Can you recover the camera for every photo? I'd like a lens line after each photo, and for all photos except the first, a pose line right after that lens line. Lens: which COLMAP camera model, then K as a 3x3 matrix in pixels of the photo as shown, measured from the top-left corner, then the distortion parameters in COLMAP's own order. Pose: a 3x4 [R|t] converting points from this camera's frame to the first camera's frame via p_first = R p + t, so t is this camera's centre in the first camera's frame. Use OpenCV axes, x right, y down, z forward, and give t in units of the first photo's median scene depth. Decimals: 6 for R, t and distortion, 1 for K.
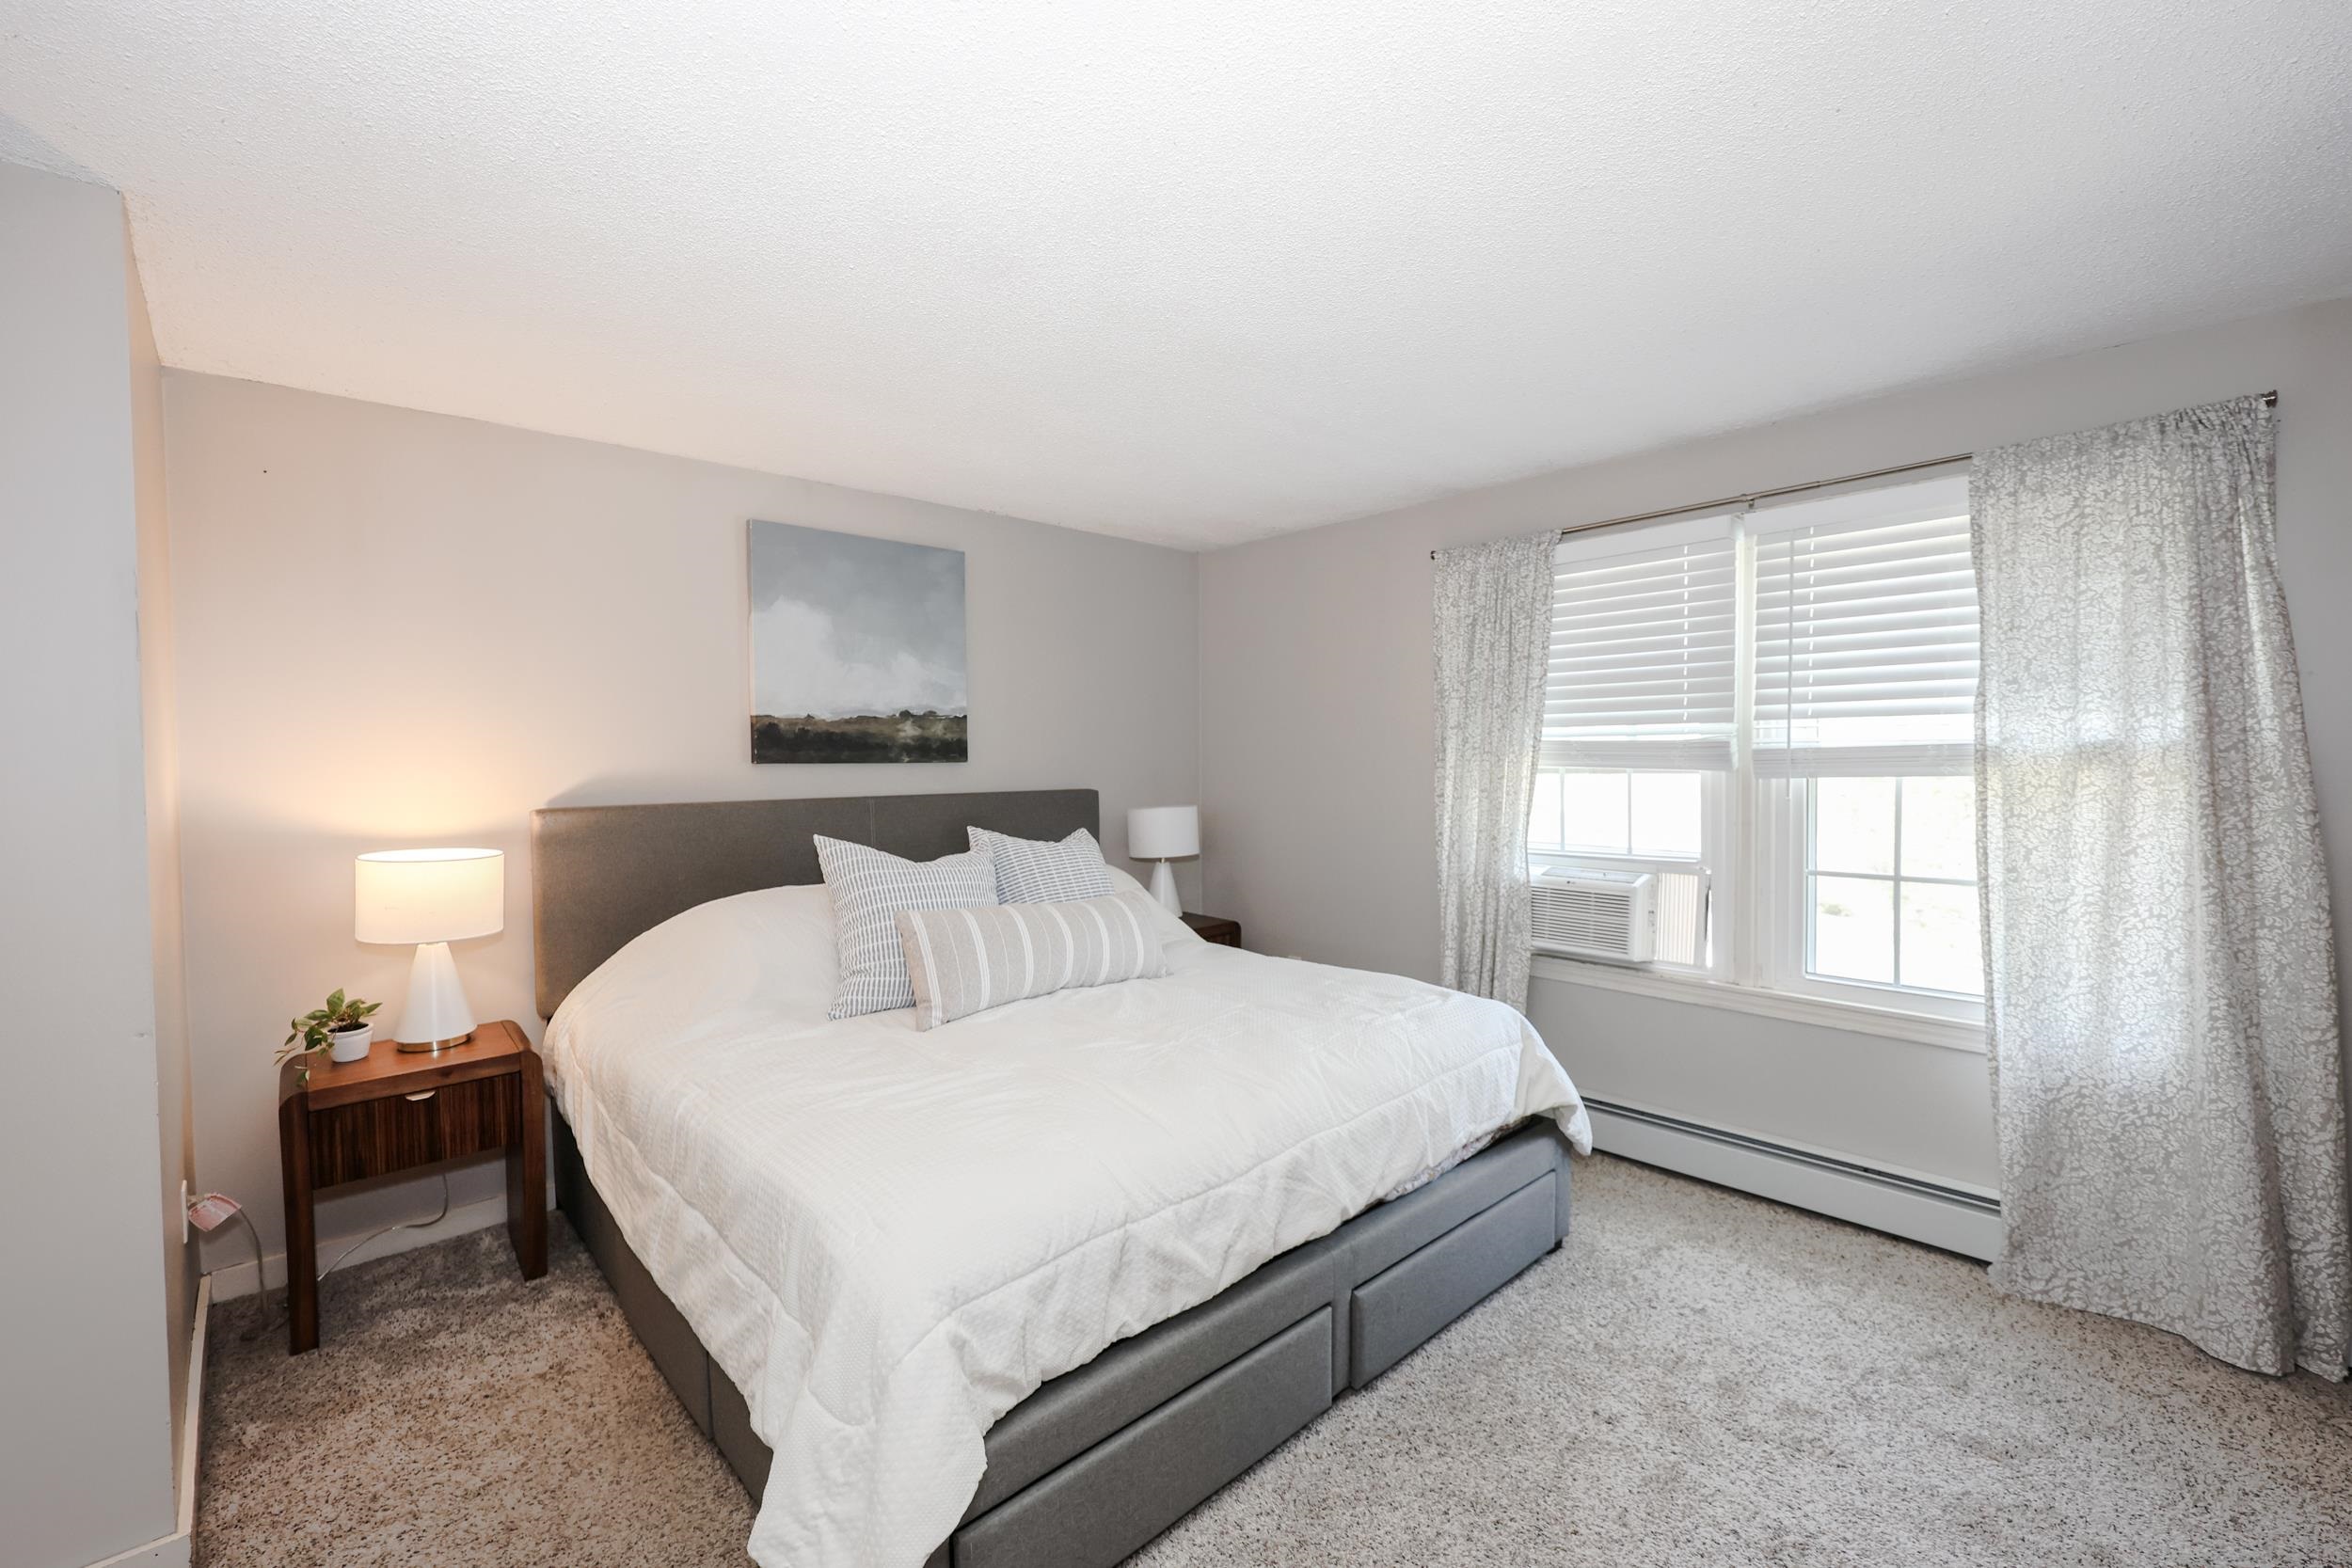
lens RADIAL K [[938.8, 0, 1187.8], [0, 938.8, 790.5], [0, 0, 1]] dist [0.002297, 0.000332]
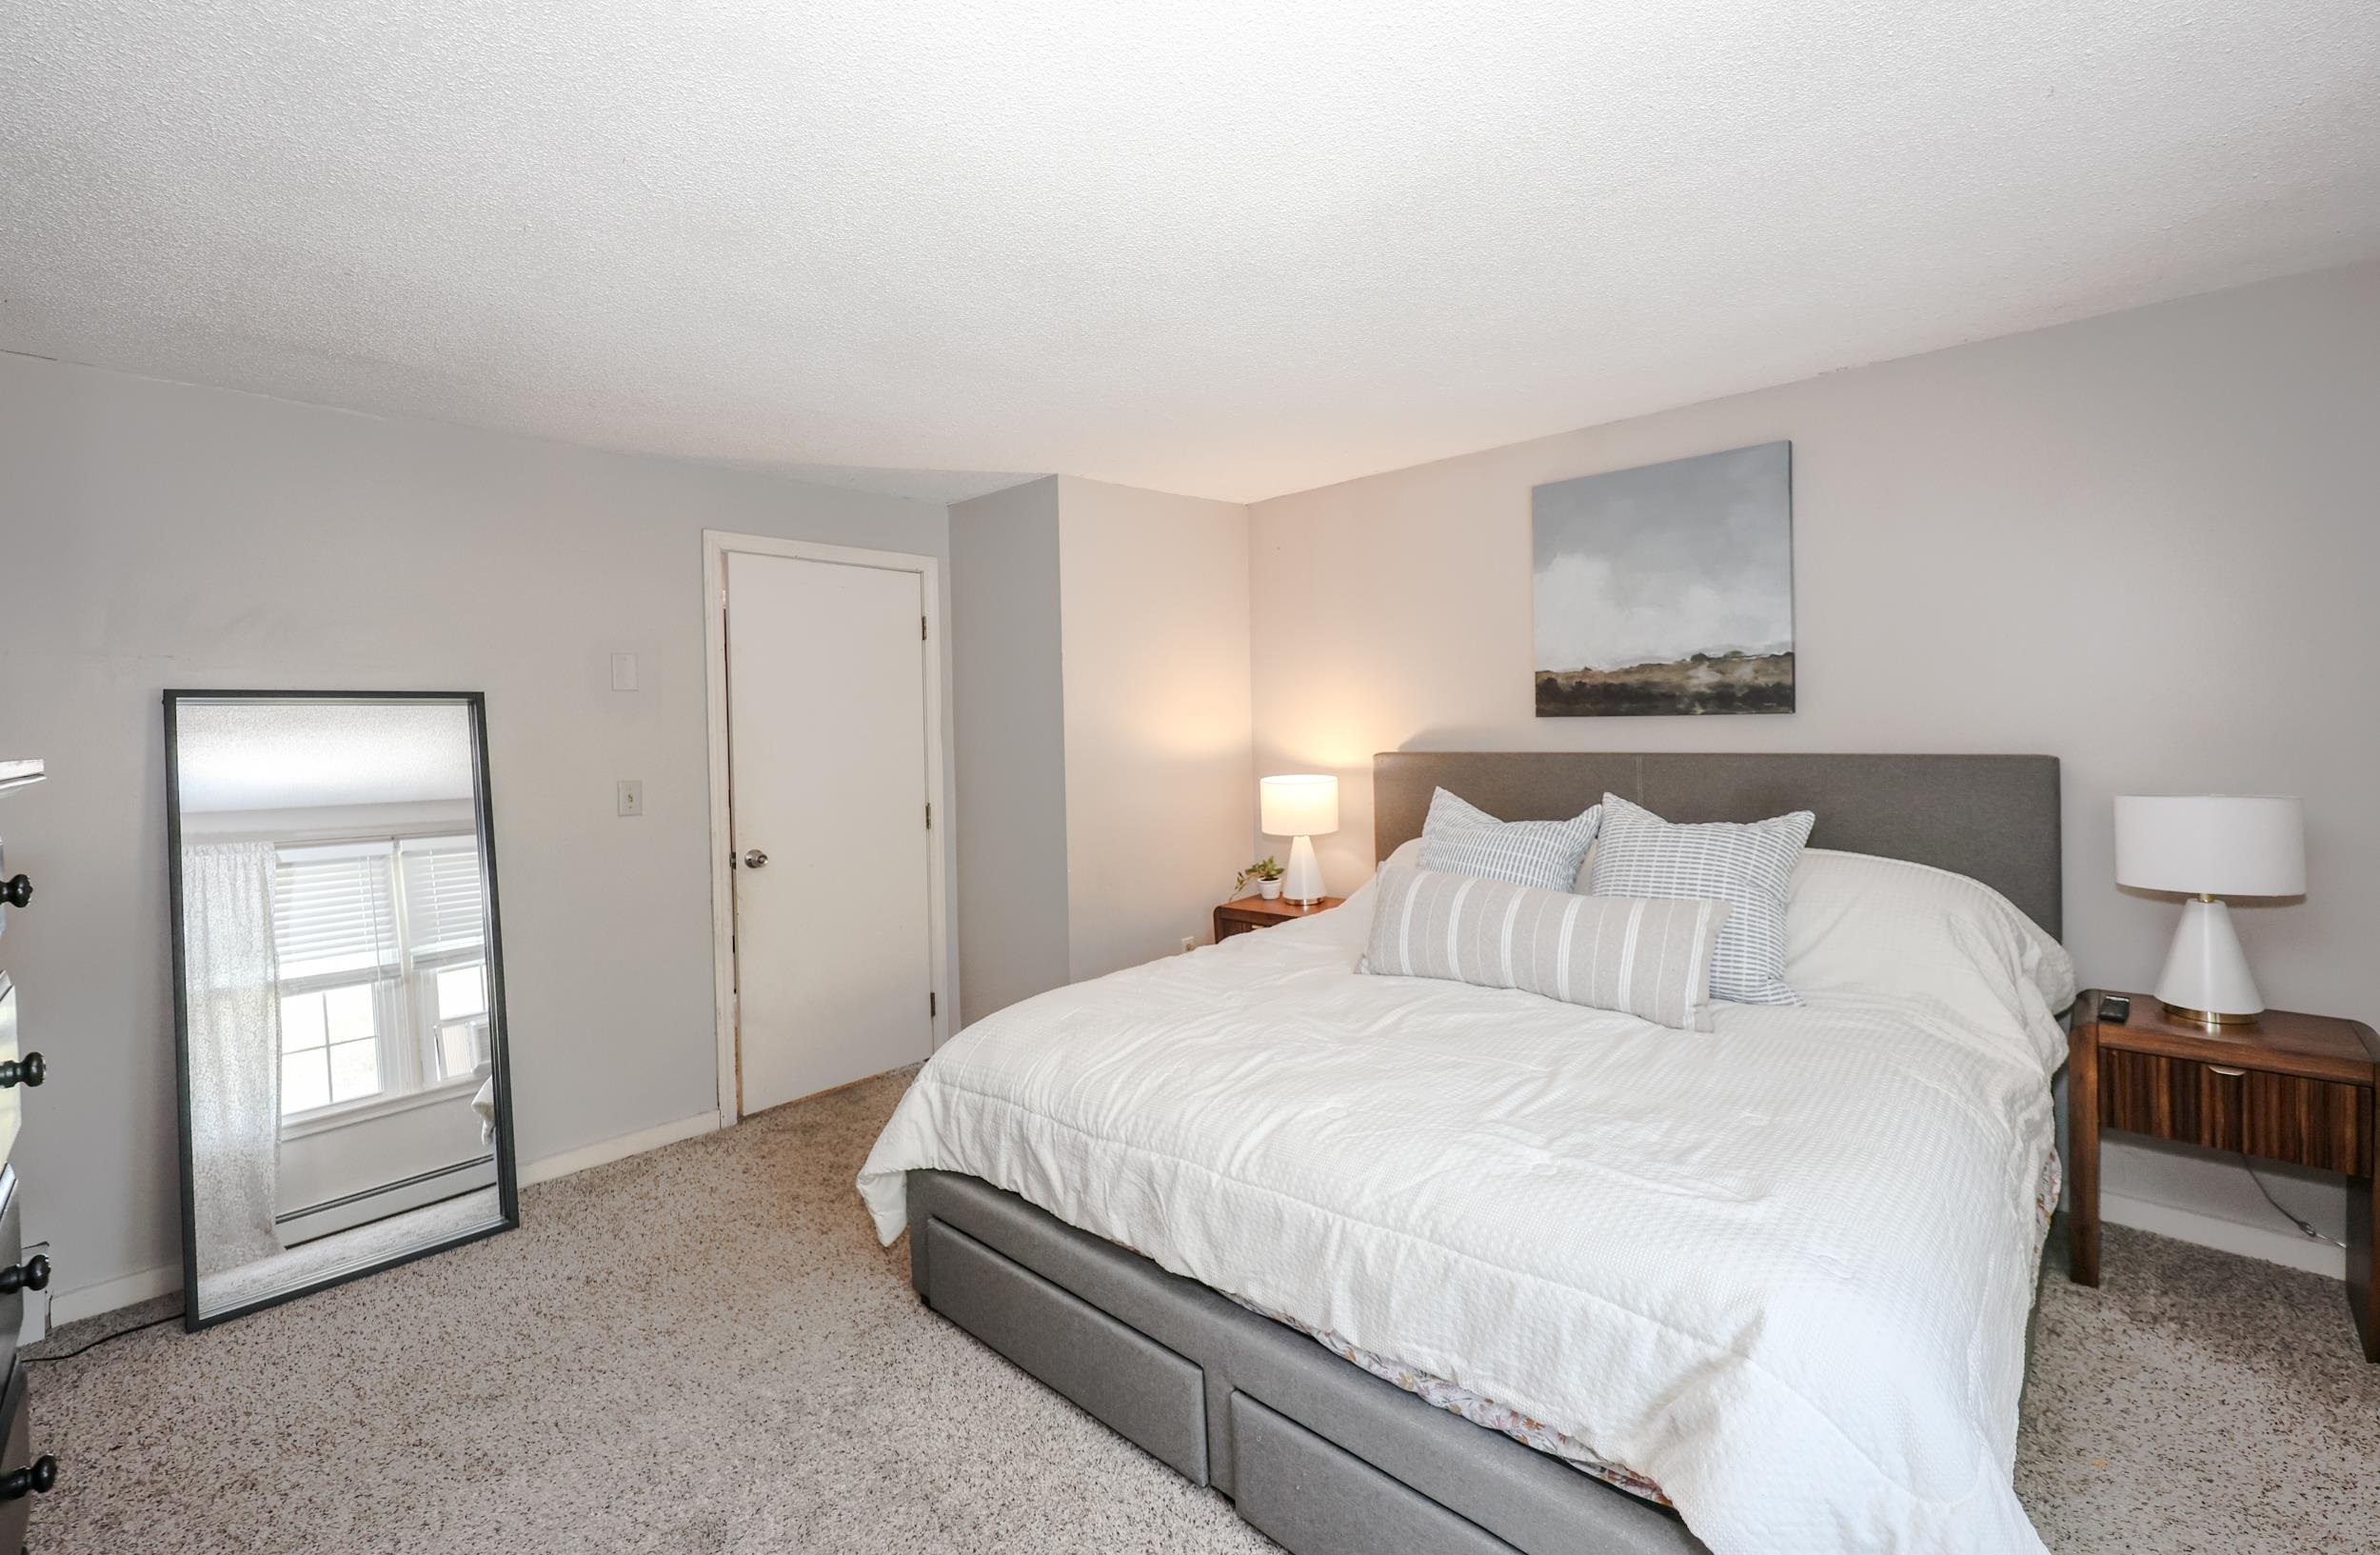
lens RADIAL K [[961.9, 0, 1189.7], [0, 961.9, 730.3], [0, 0, 1]] dist [-0.000686, -0.000037]
pose [[0.119257, 0.017721, -0.992705, 0.539619], [-0.009518, 0.999815, 0.016705, -0.027663], [0.992818, 0.007457, 0.119404, 0.469210]]
